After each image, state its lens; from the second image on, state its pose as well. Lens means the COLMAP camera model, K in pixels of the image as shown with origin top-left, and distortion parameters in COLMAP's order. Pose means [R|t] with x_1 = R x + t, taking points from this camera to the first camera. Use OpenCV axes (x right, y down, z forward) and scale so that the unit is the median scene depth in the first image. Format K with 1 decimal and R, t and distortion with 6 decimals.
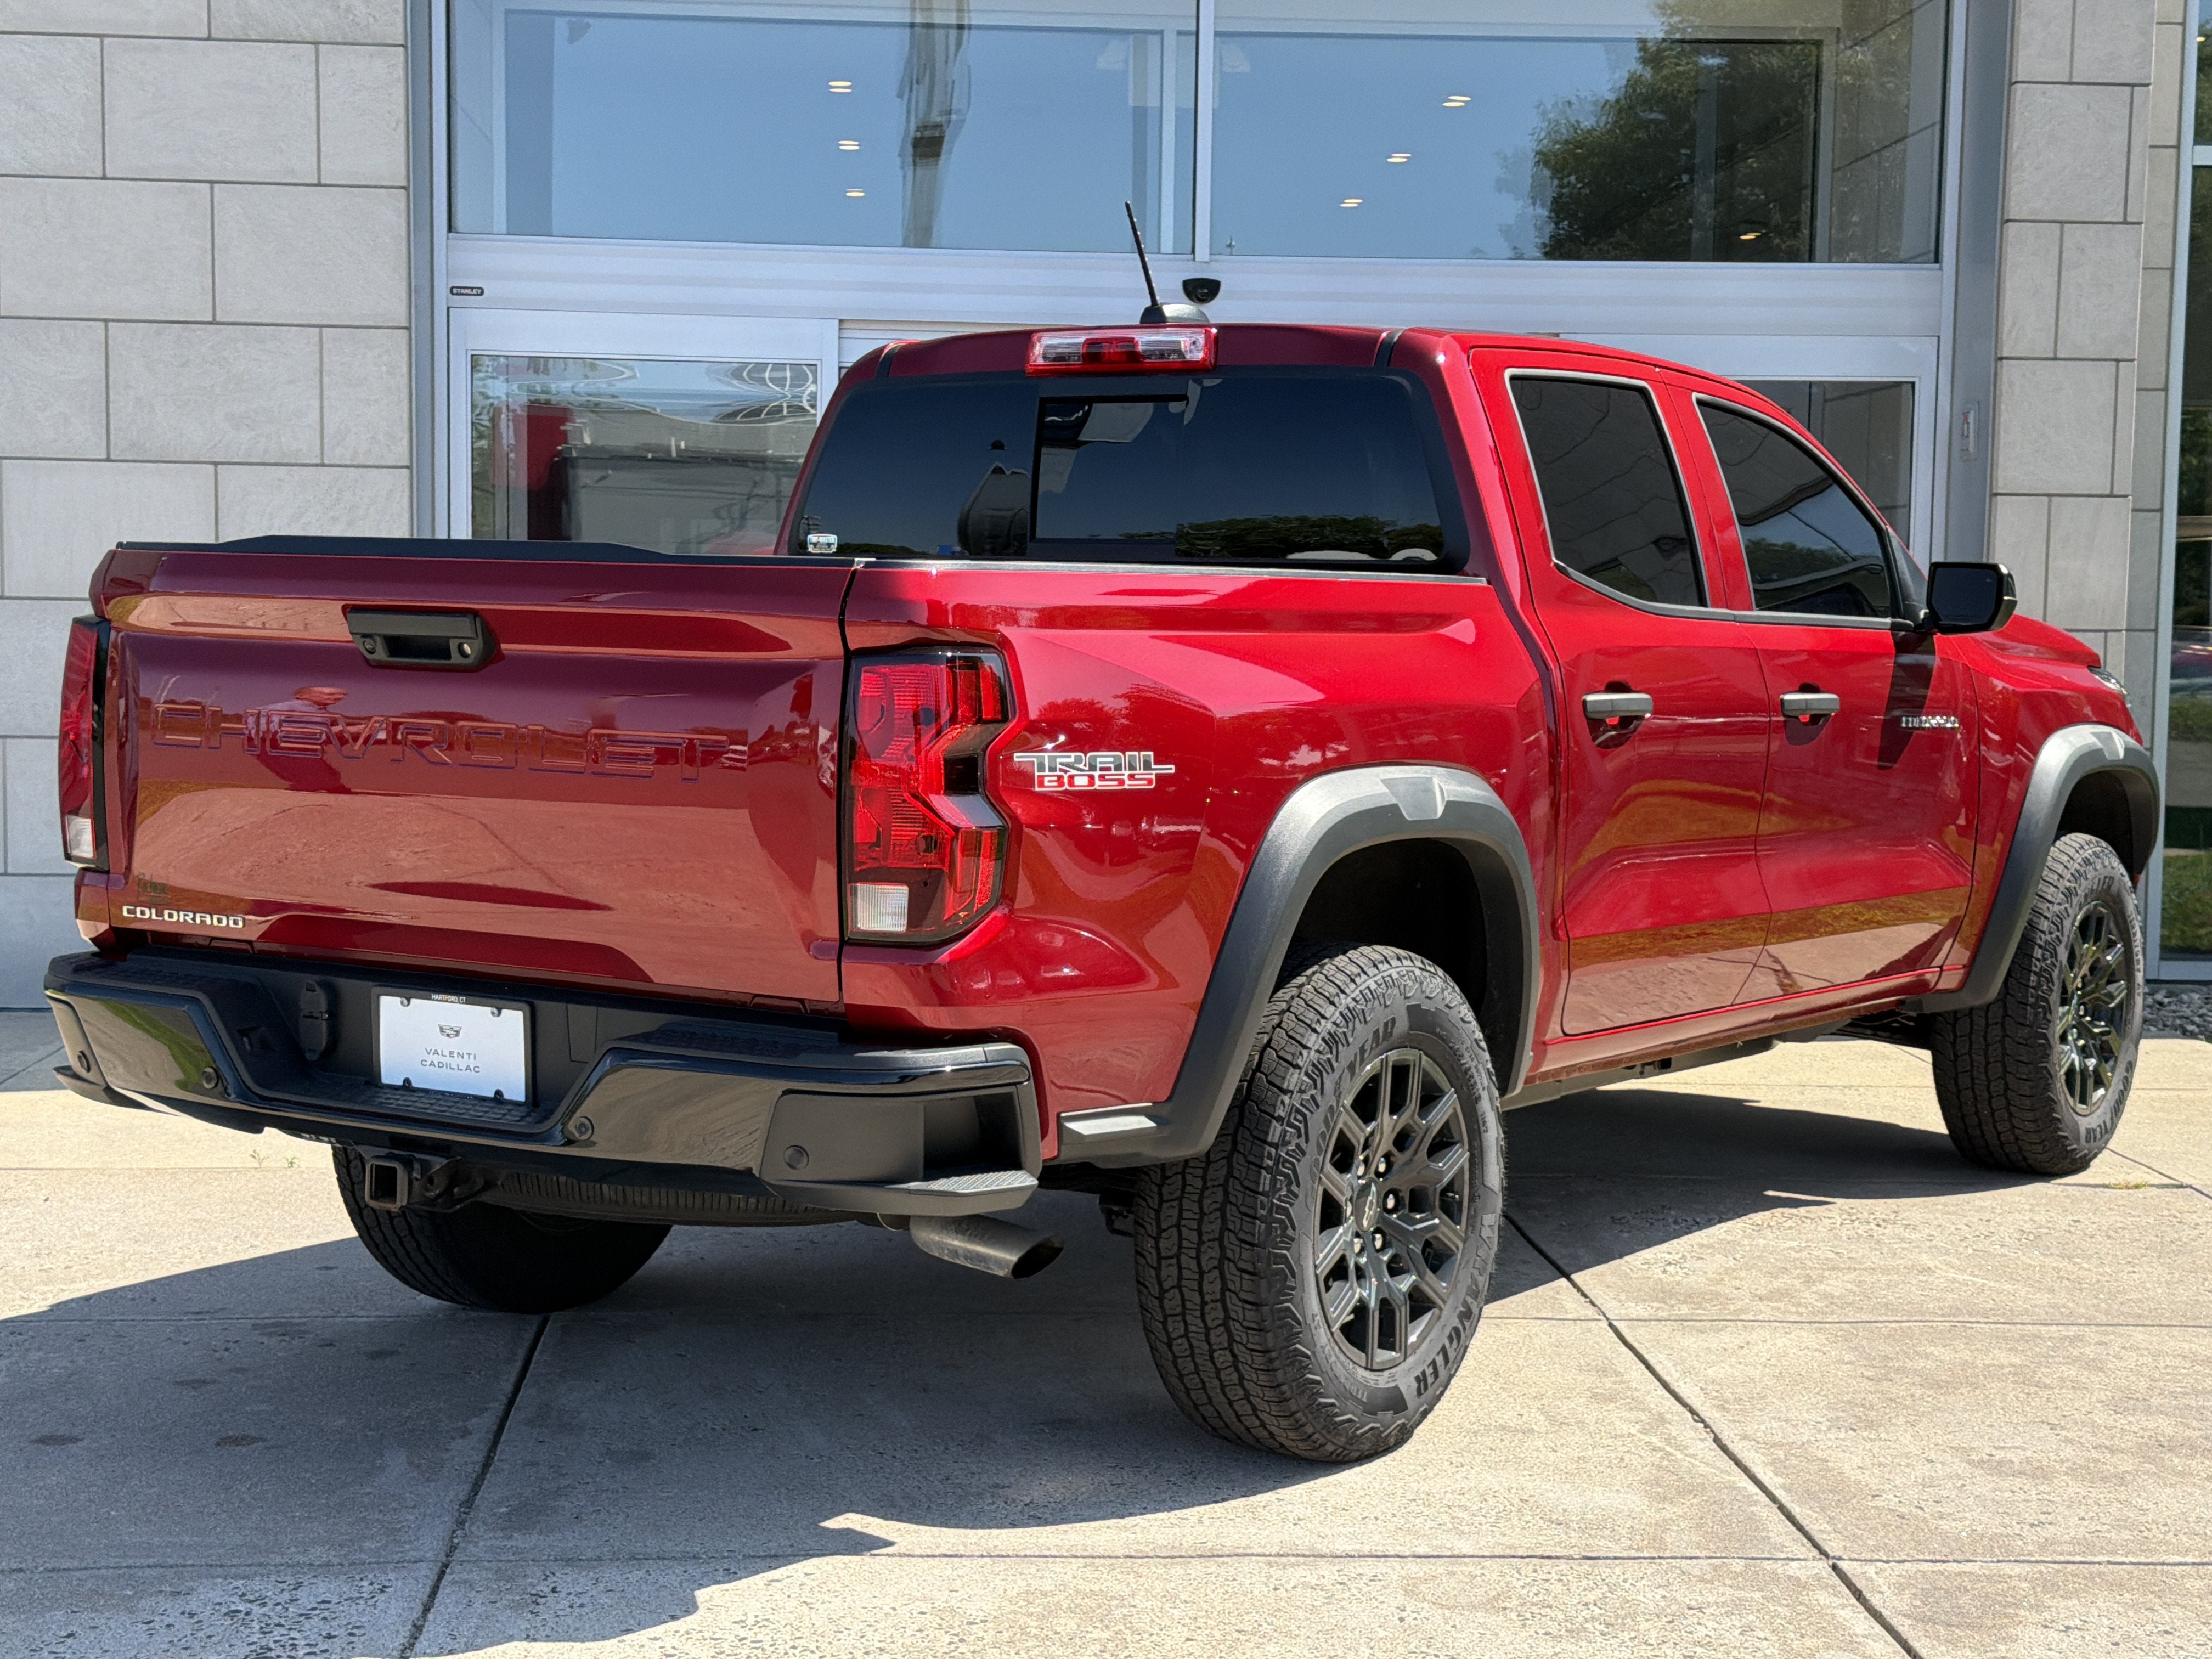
lens RADIAL K [[3419.7, 0, 1106.0], [0, 3419.7, 829.5], [0, 0, 1]] dist [0.152798, -0.162763]
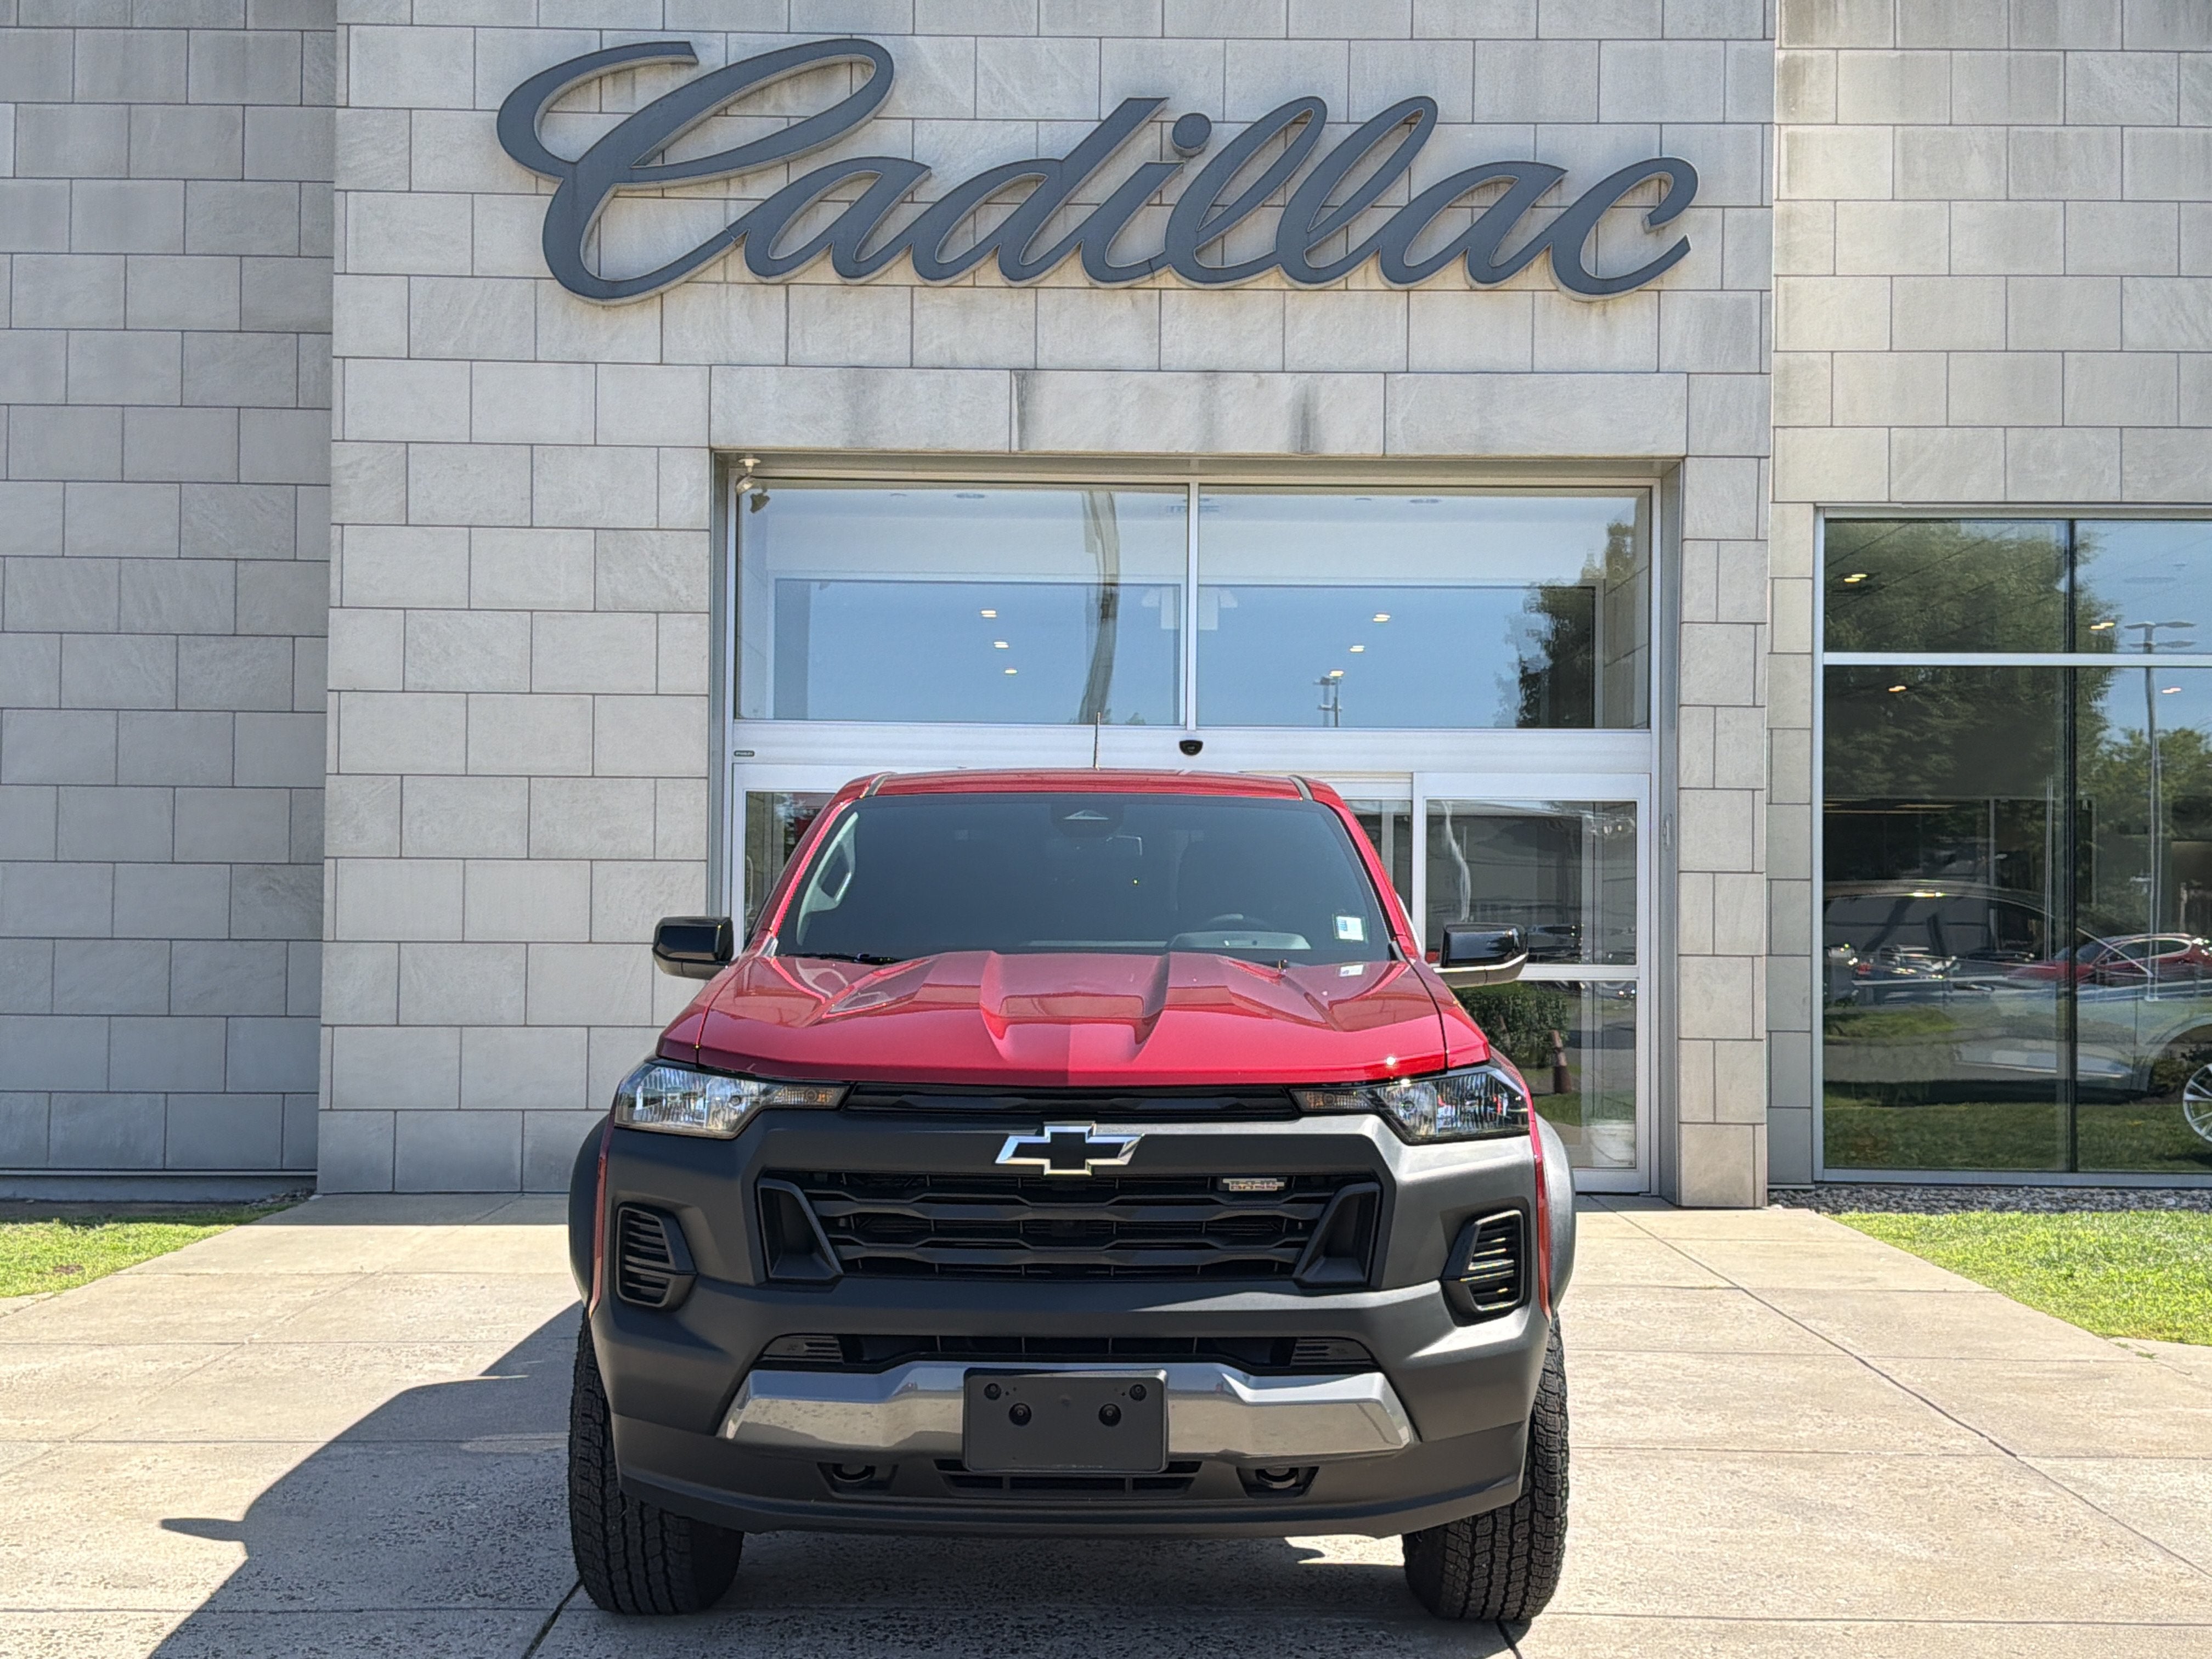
lens RADIAL K [[2533.0, 0, 1113.1], [0, 2533.0, 840.6], [0, 0, 1]] dist [0.157630, -0.271784]
pose [[0.998600, -0.006555, -0.052484, 0.091828], [0.001148, 0.994743, -0.102394, 0.016952], [0.052879, 0.102190, 0.993358, -0.328556]]
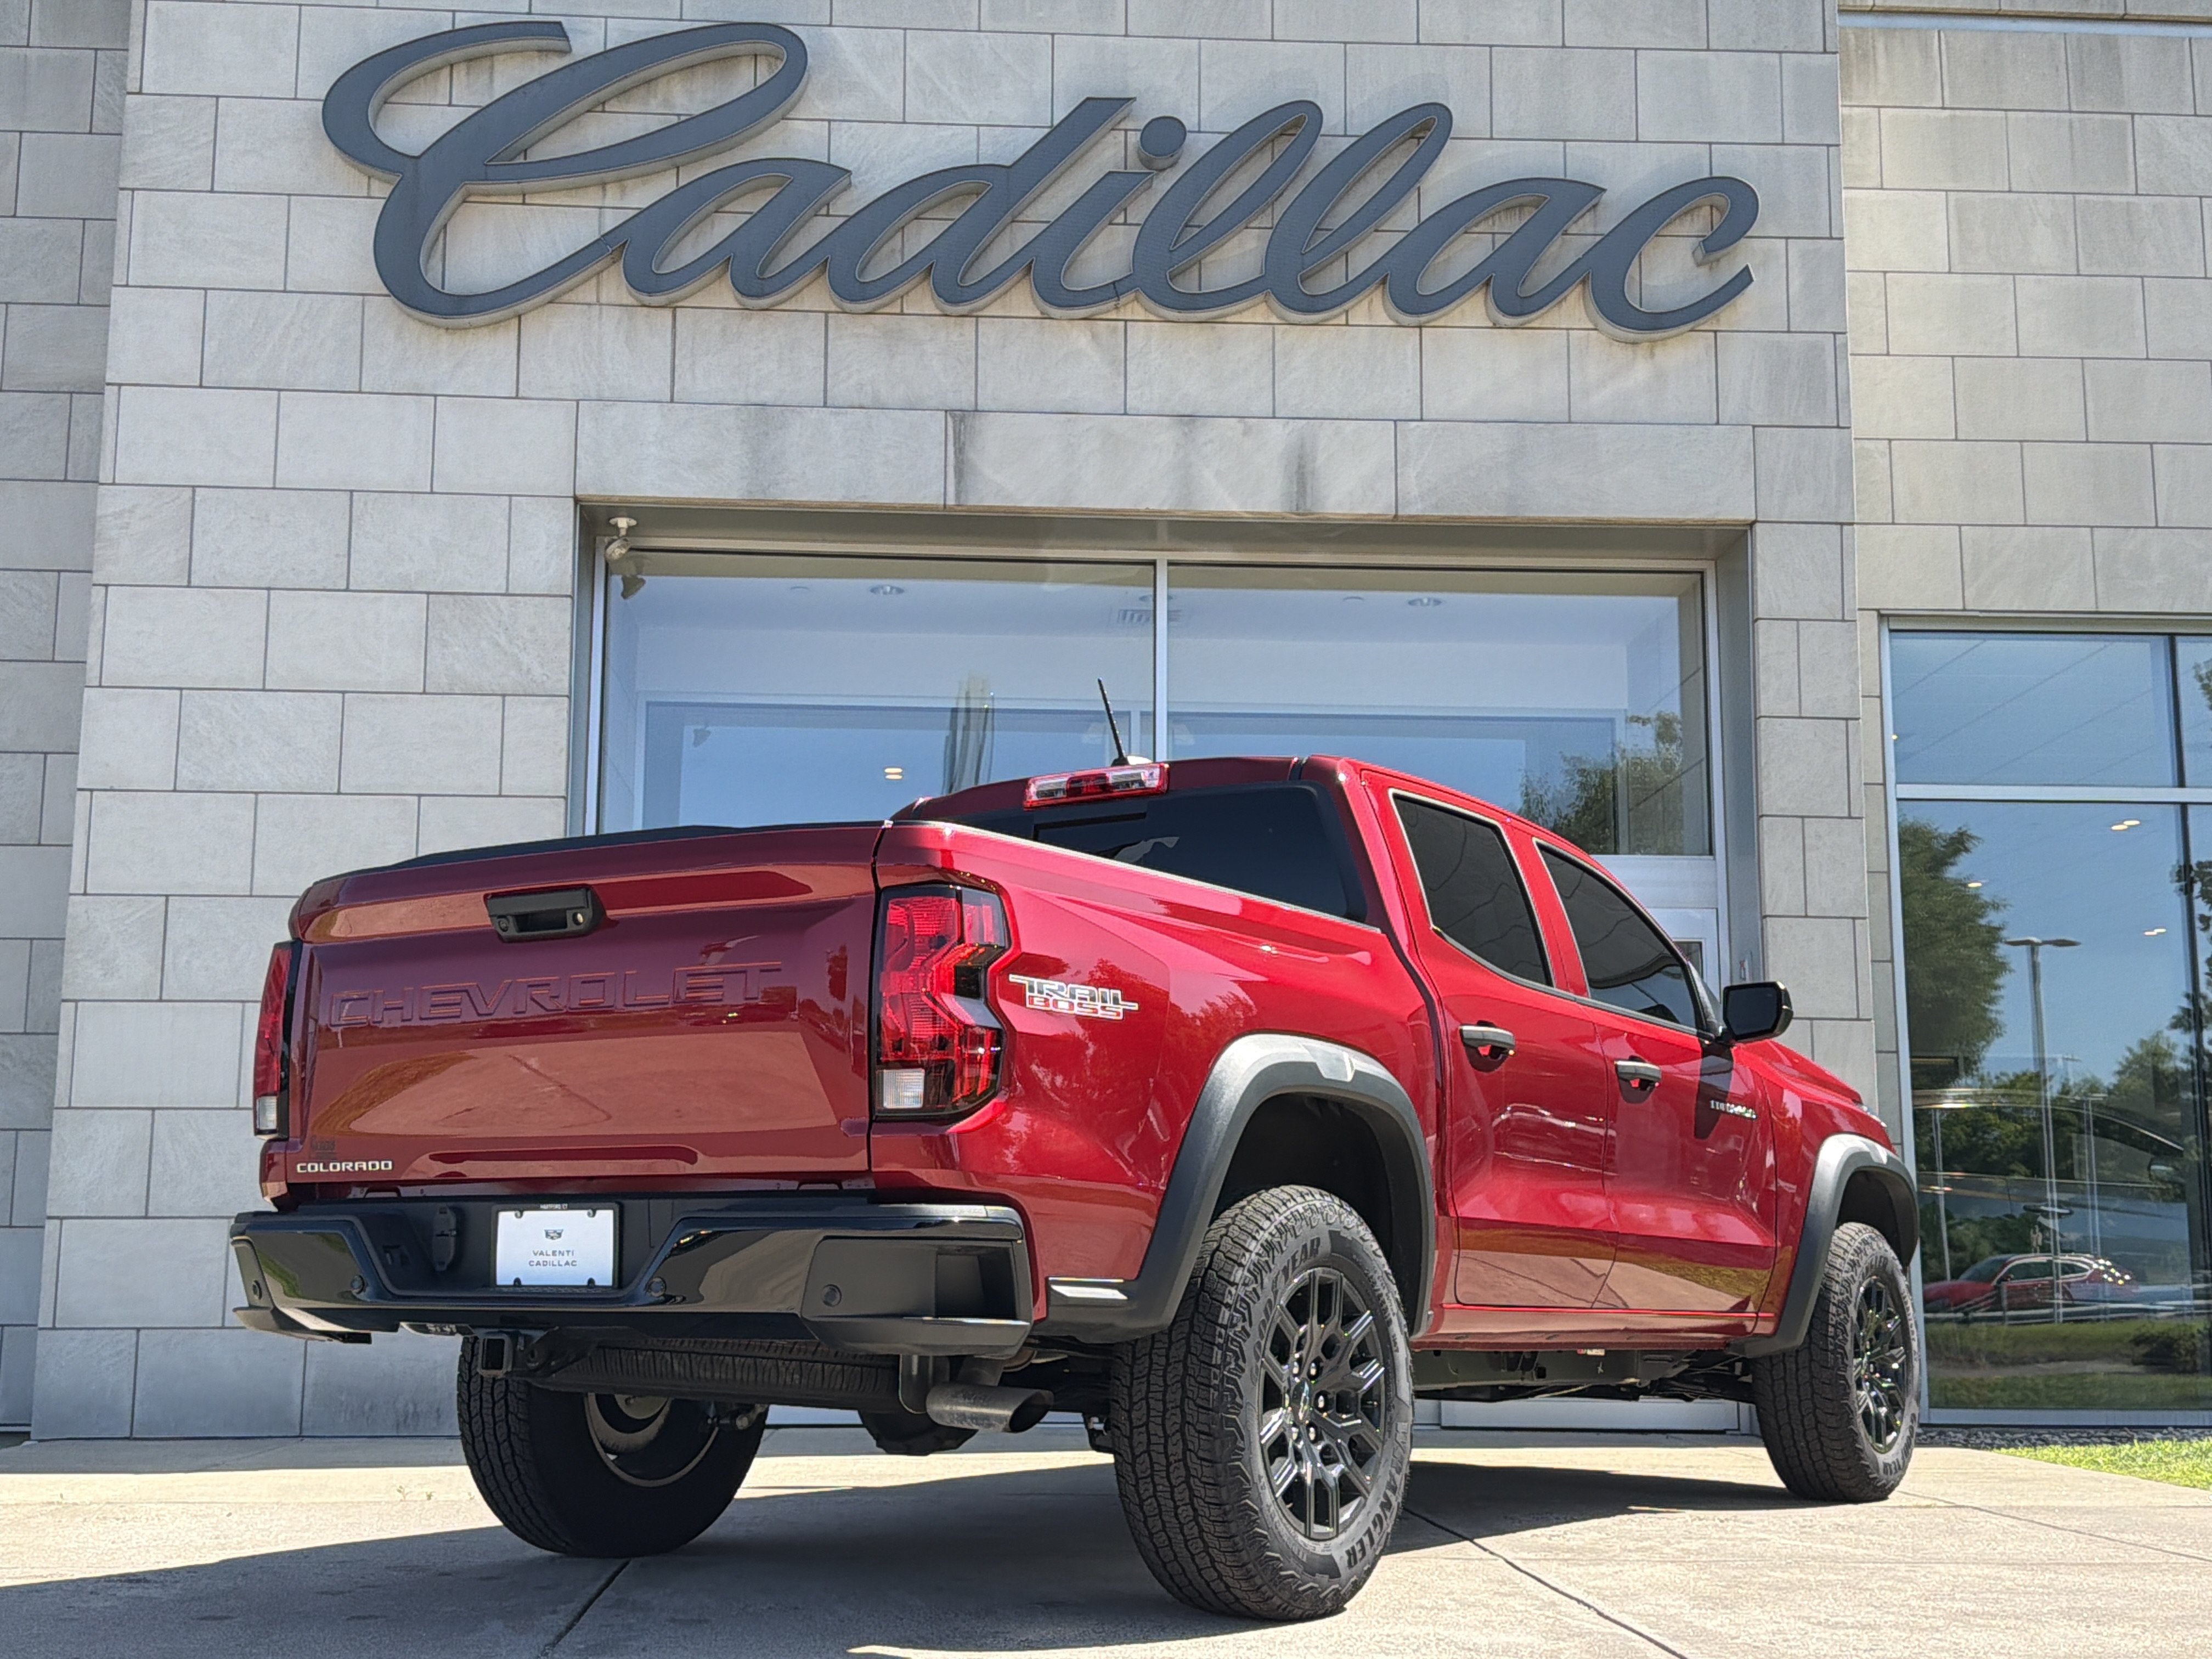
lens RADIAL K [[2568.3, 0, 1102.3], [0, 2568.3, 834.9], [0, 0, 1]] dist [0.194661, -0.428235]
pose [[0.999947, -0.009685, 0.003504, 0.003082], [0.010235, 0.972411, -0.233049, 0.102765], [-0.001151, 0.233073, 0.972459, 0.044918]]
